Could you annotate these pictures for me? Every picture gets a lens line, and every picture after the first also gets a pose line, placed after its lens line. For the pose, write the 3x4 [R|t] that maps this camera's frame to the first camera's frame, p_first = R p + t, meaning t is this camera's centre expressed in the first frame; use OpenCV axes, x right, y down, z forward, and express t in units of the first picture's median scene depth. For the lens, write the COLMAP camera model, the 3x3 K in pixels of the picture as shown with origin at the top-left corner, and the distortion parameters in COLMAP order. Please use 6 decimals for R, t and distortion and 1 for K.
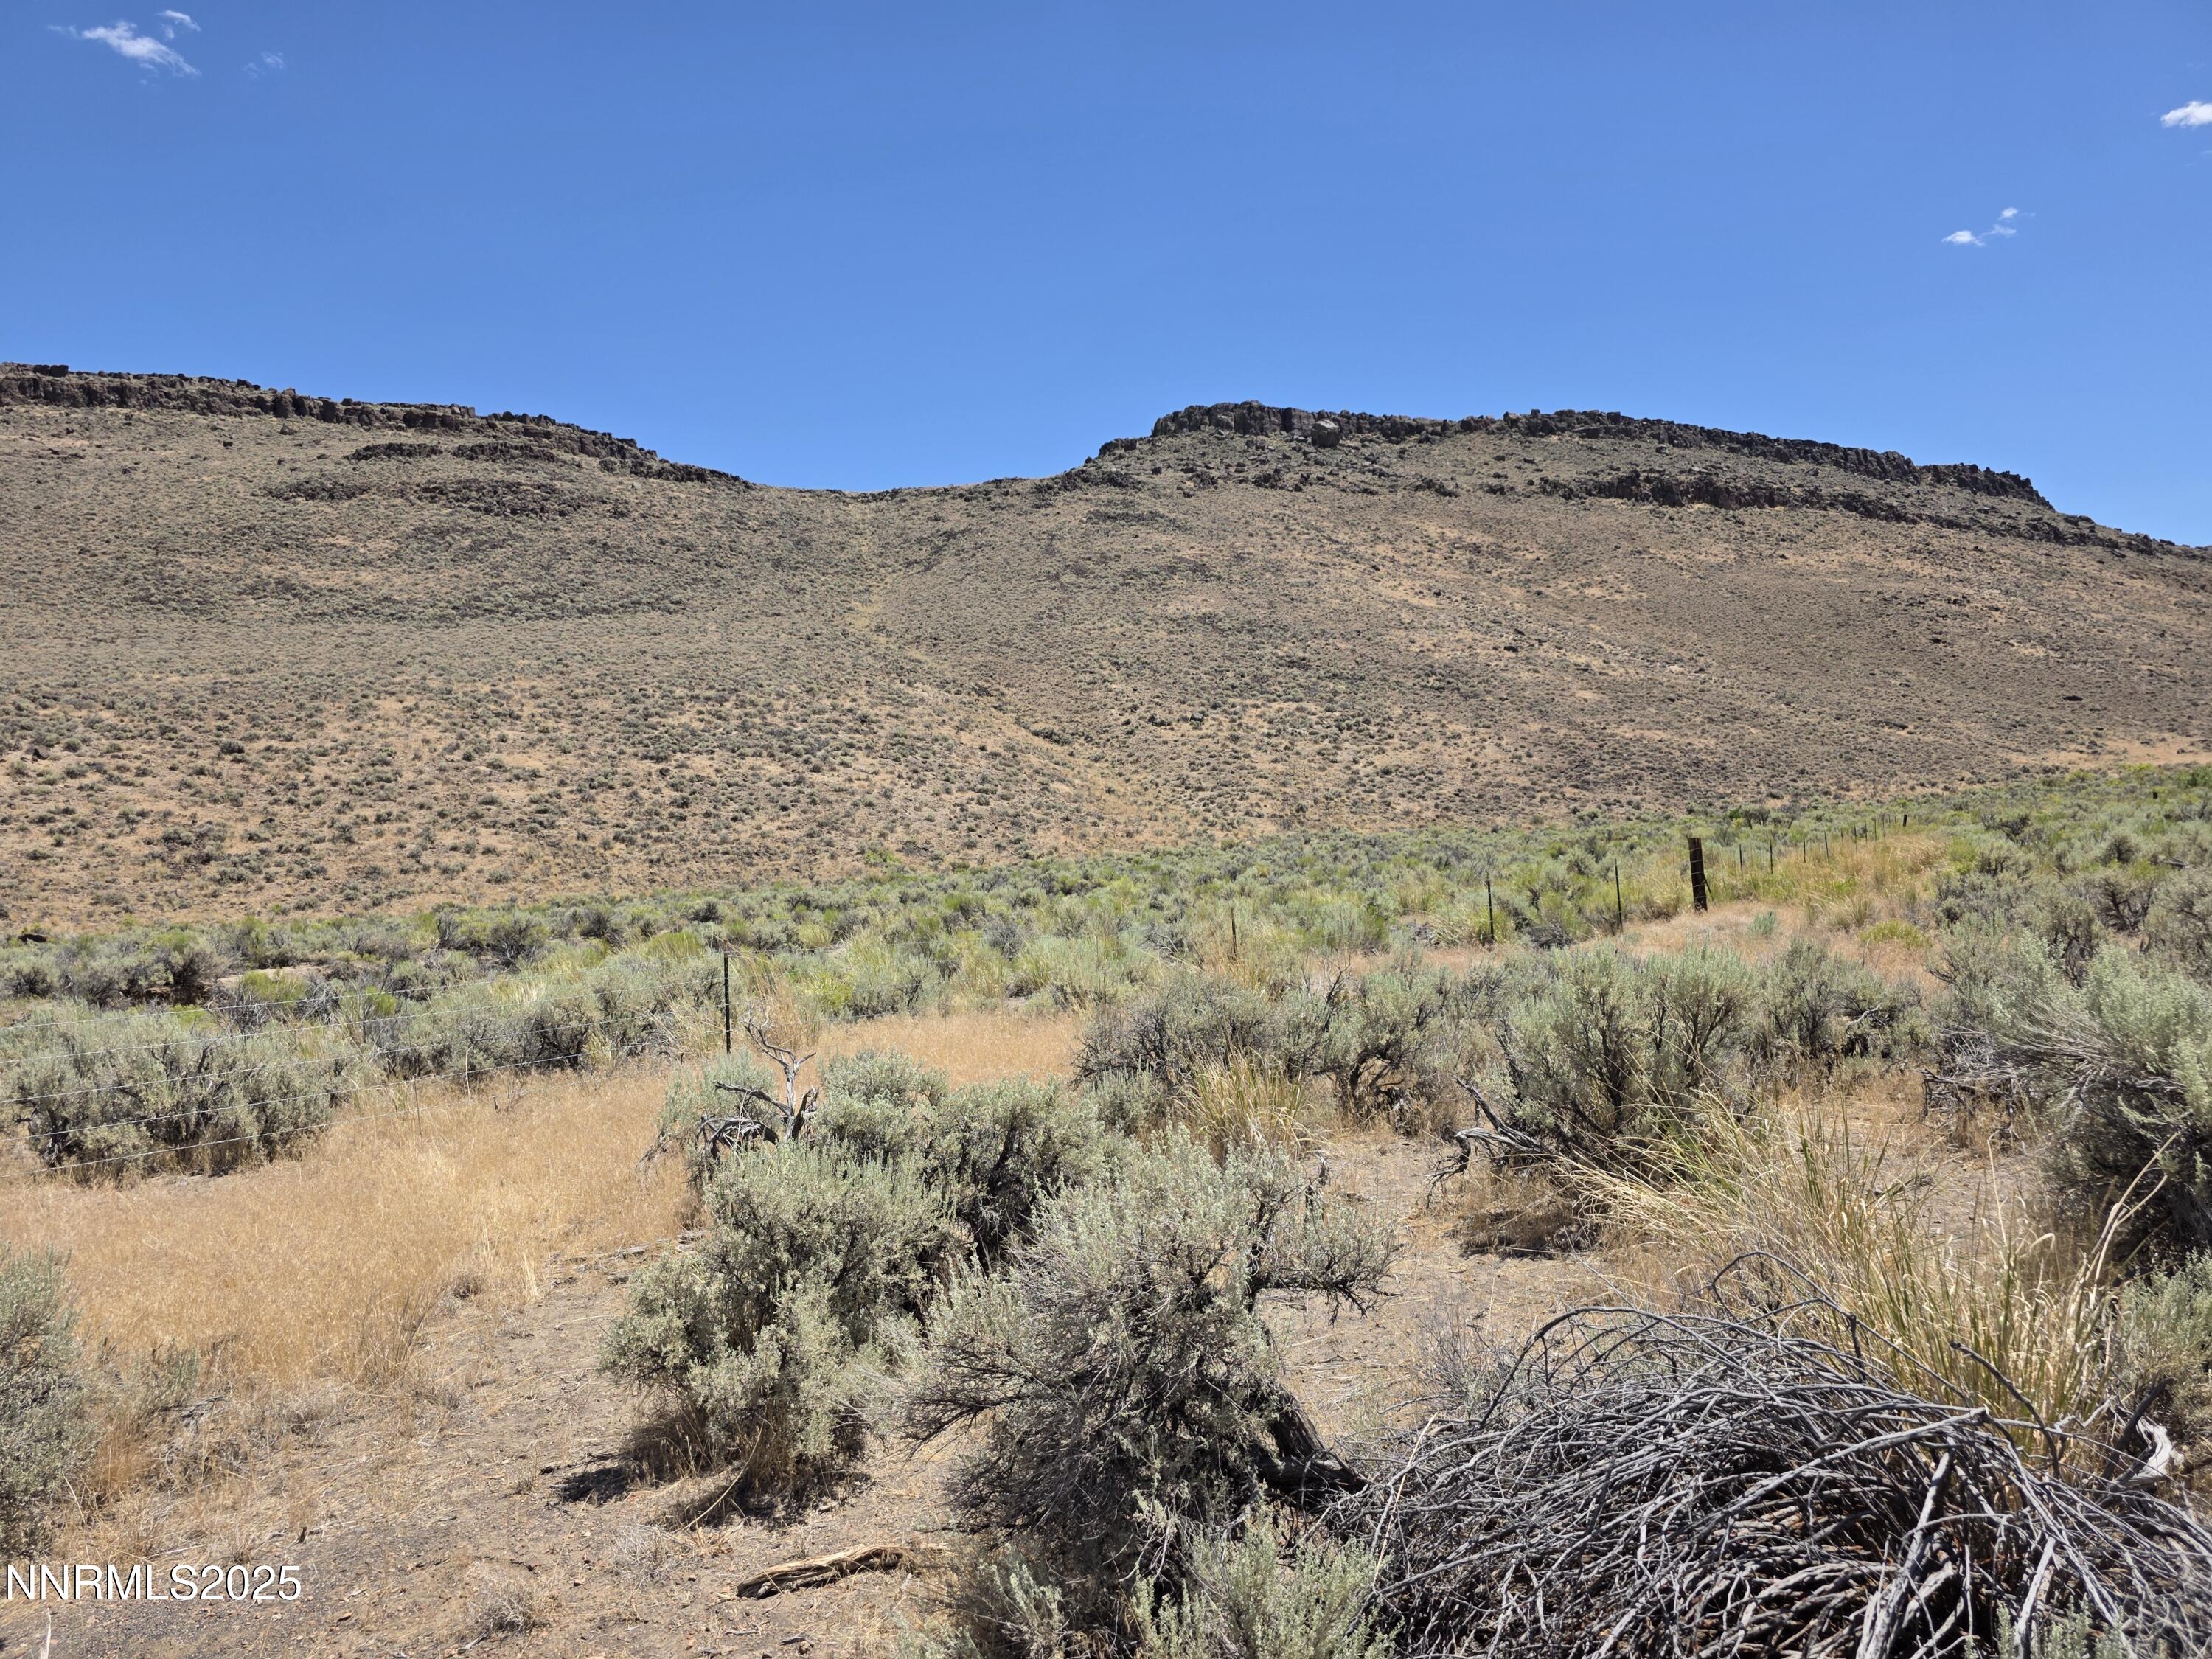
lens RADIAL K [[1484.1, 0, 1106.0], [0, 1484.1, 829.5], [0, 0, 1]] dist [-0.000007, -0.002684]
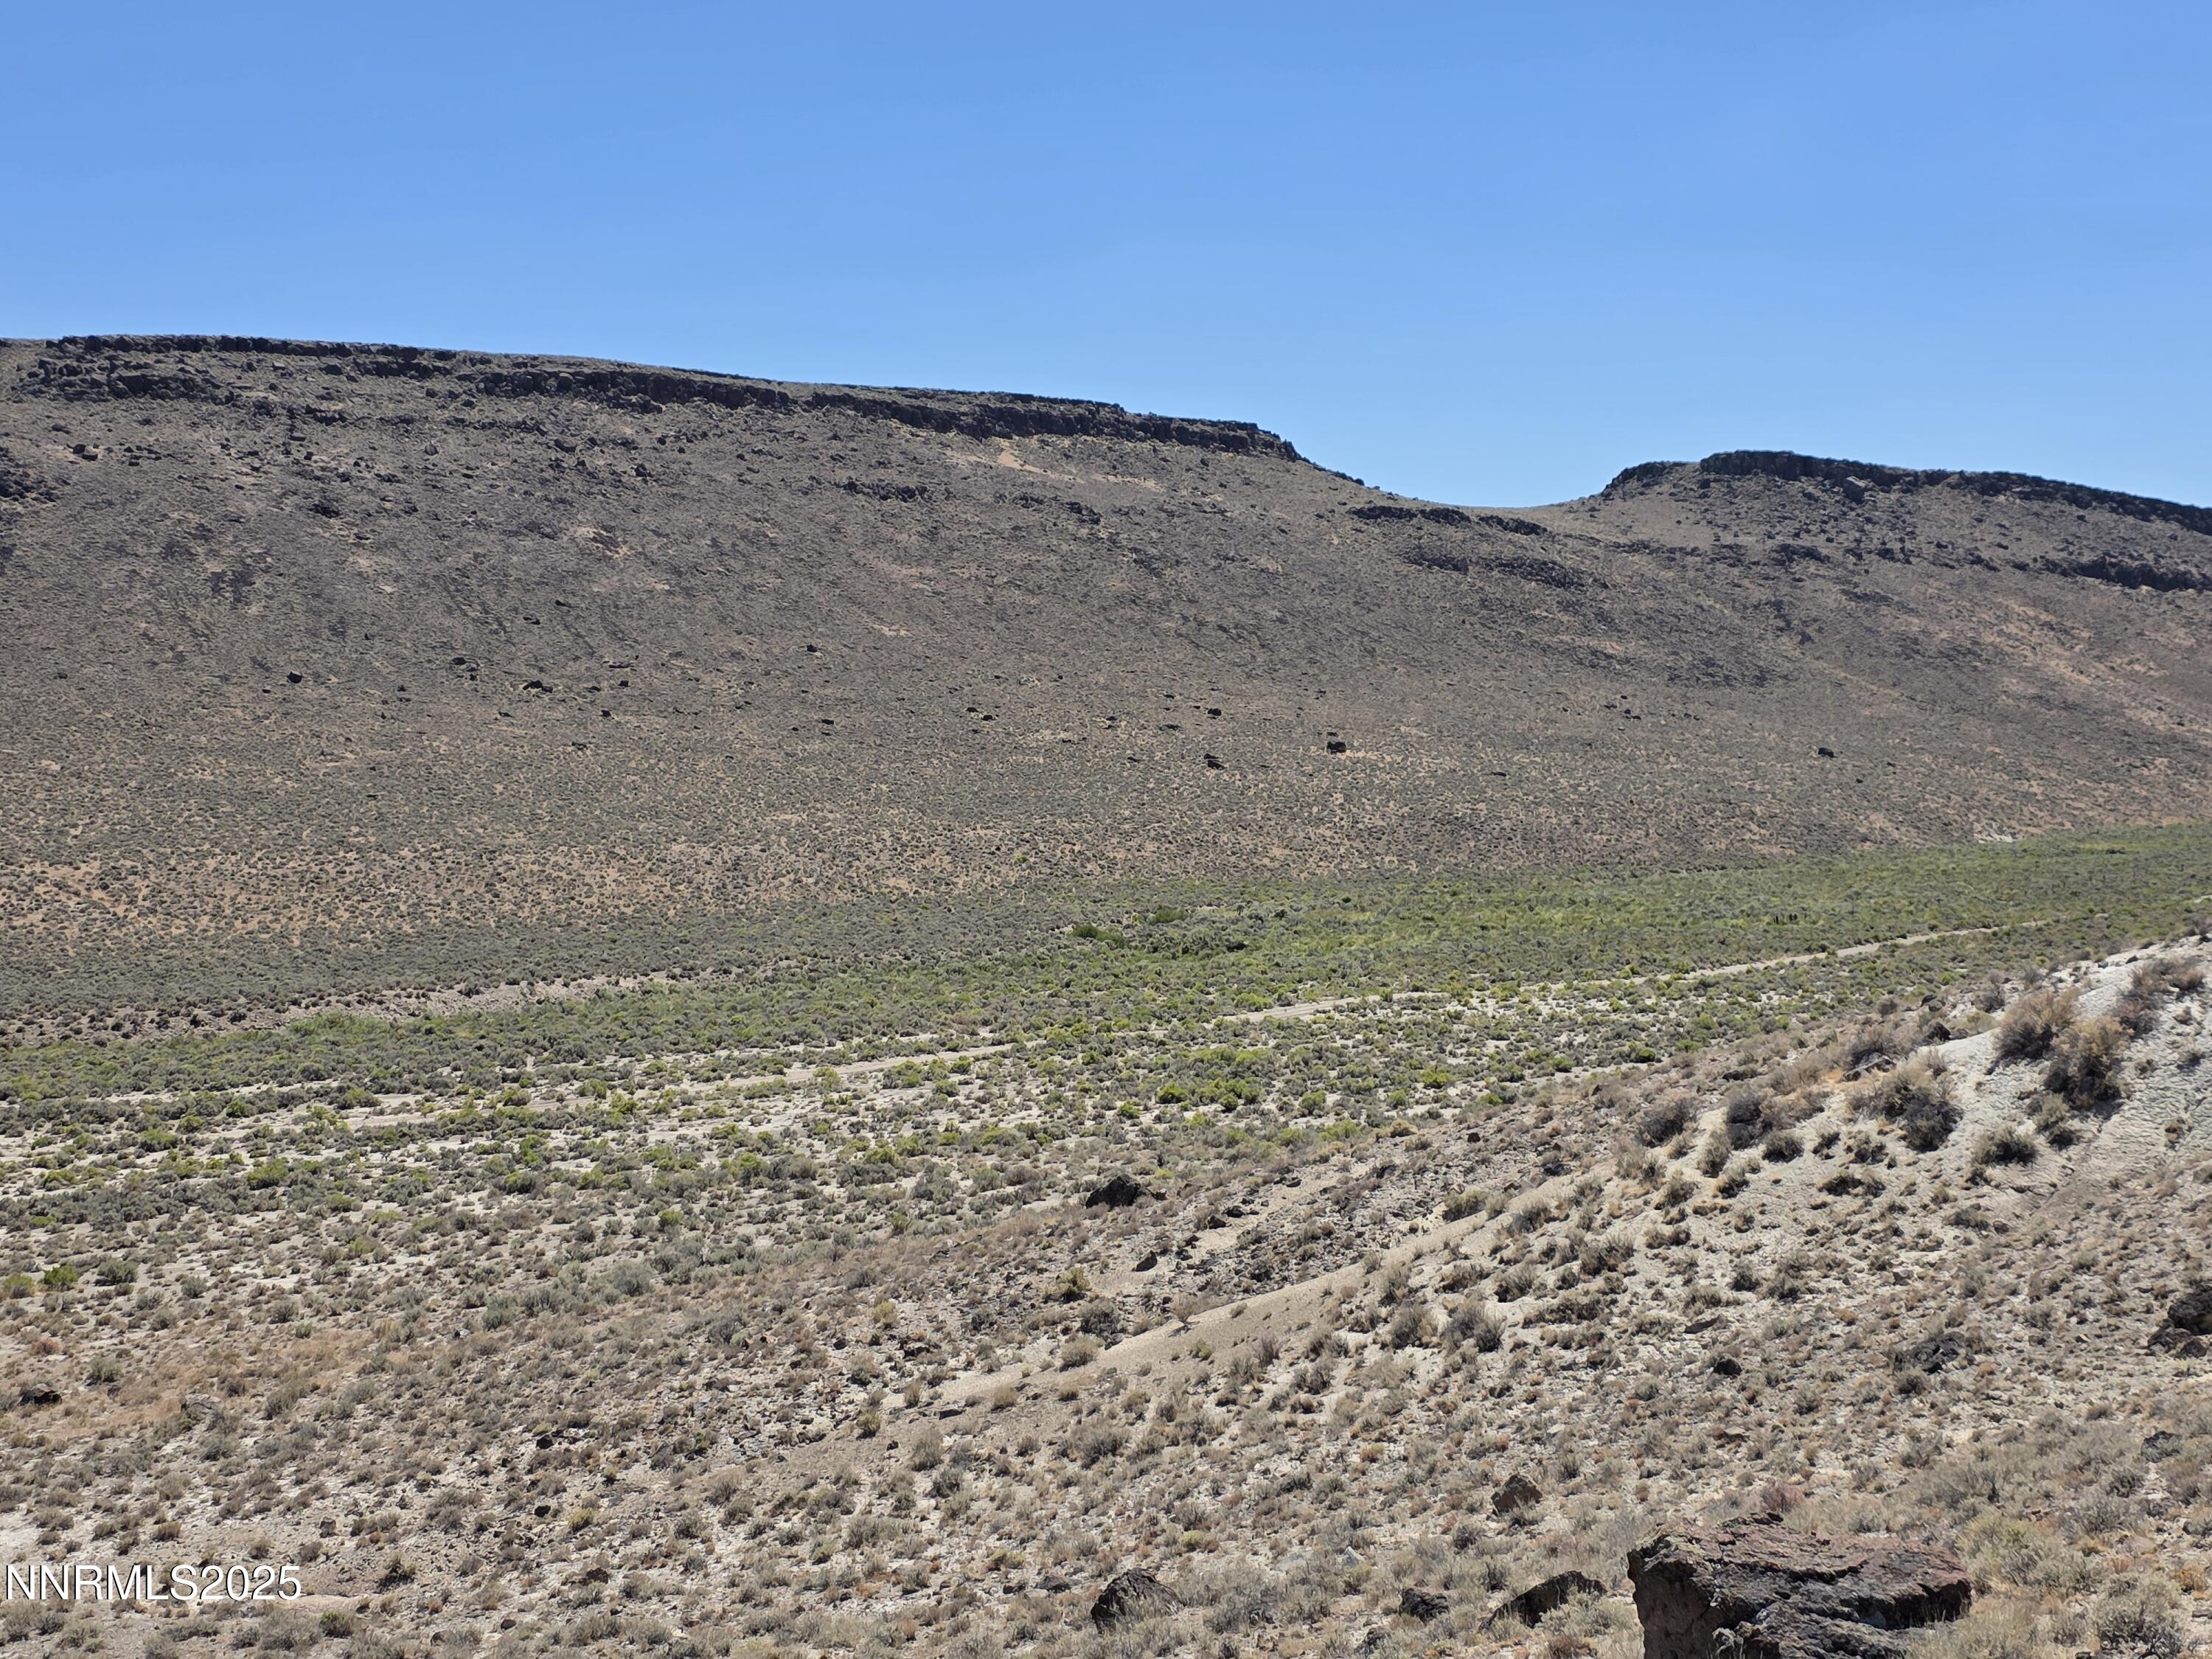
lens RADIAL K [[3207.3, 0, 1110.3], [0, 3207.3, 789.2], [0, 0, 1]] dist [0.226994, -0.912923]
pose [[0.952471, 0.052204, 0.300122, -1.199352], [-0.054813, 0.998497, 0.000273, 0.020119], [-0.299657, -0.016711, 0.953901, -1.361010]]
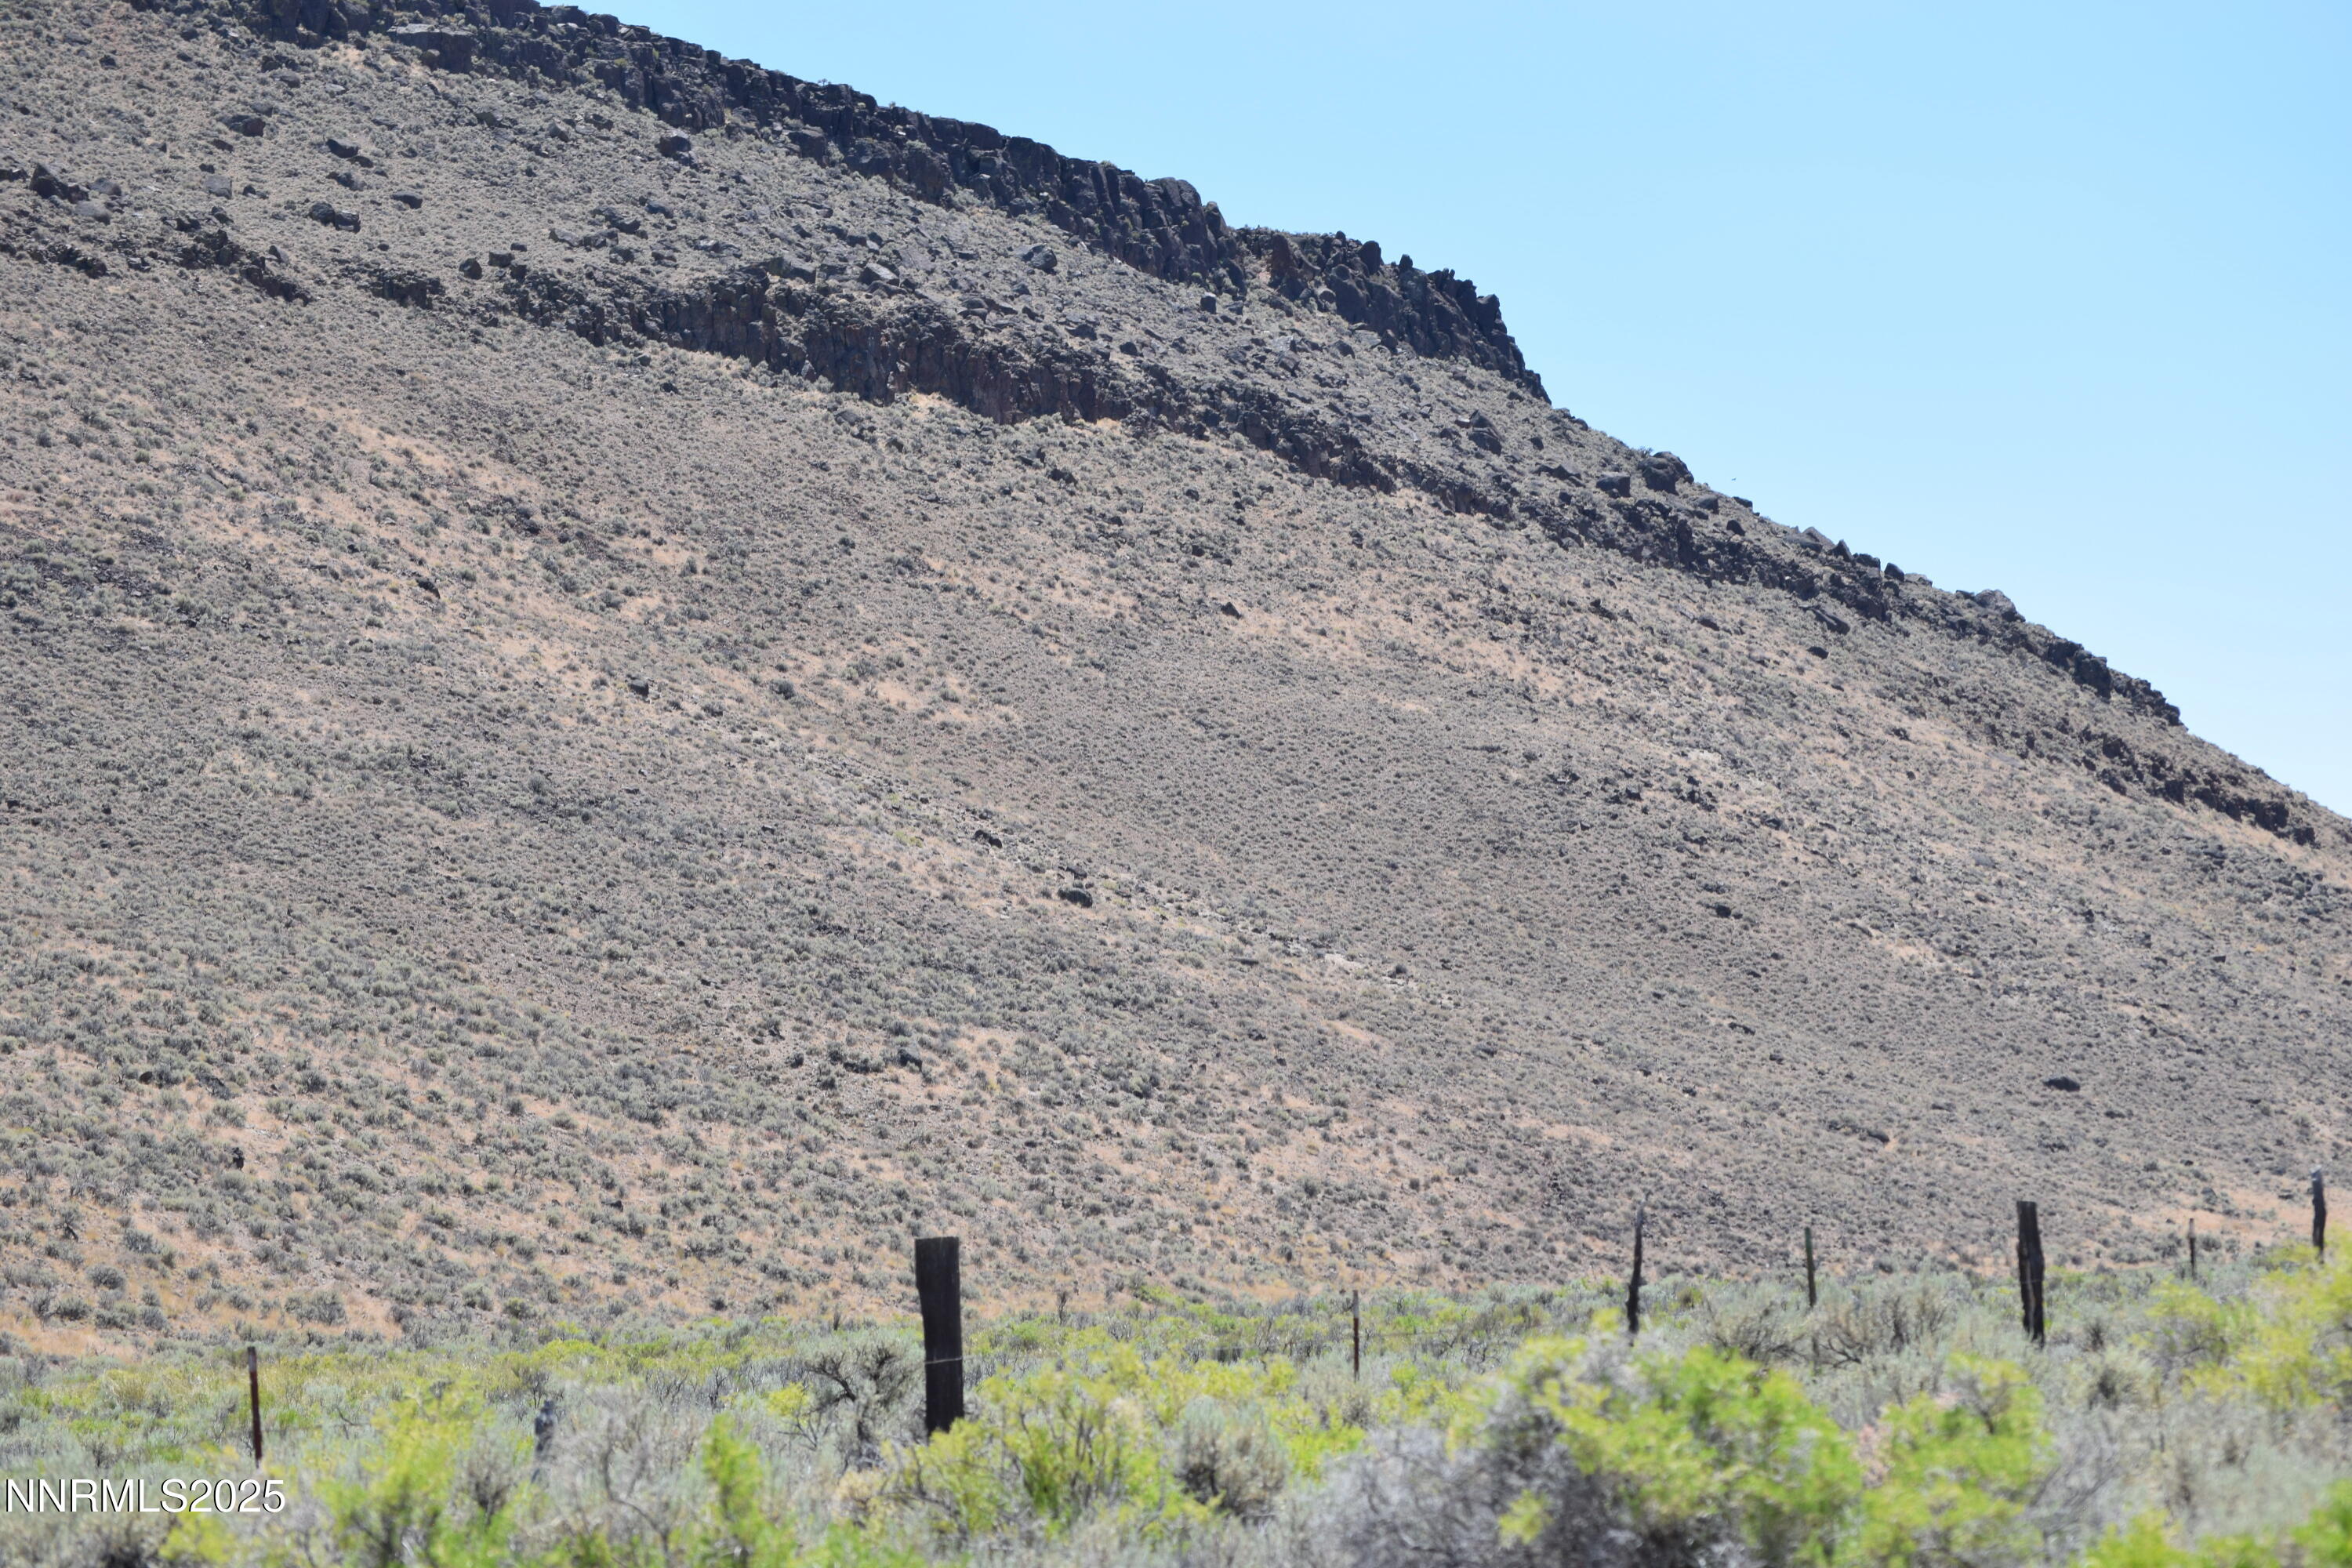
lens RADIAL K [[8790.9, 0, 1176.0], [0, 8790.9, 784.0], [0, 0, 1]] dist [0.654412, 1.930979]
pose [[0.807403, 0.071748, 0.585621, -0.582760], [-0.026071, 0.995947, -0.086075, 0.028401], [-0.589424, 0.054230, 0.806002, -0.508016]]
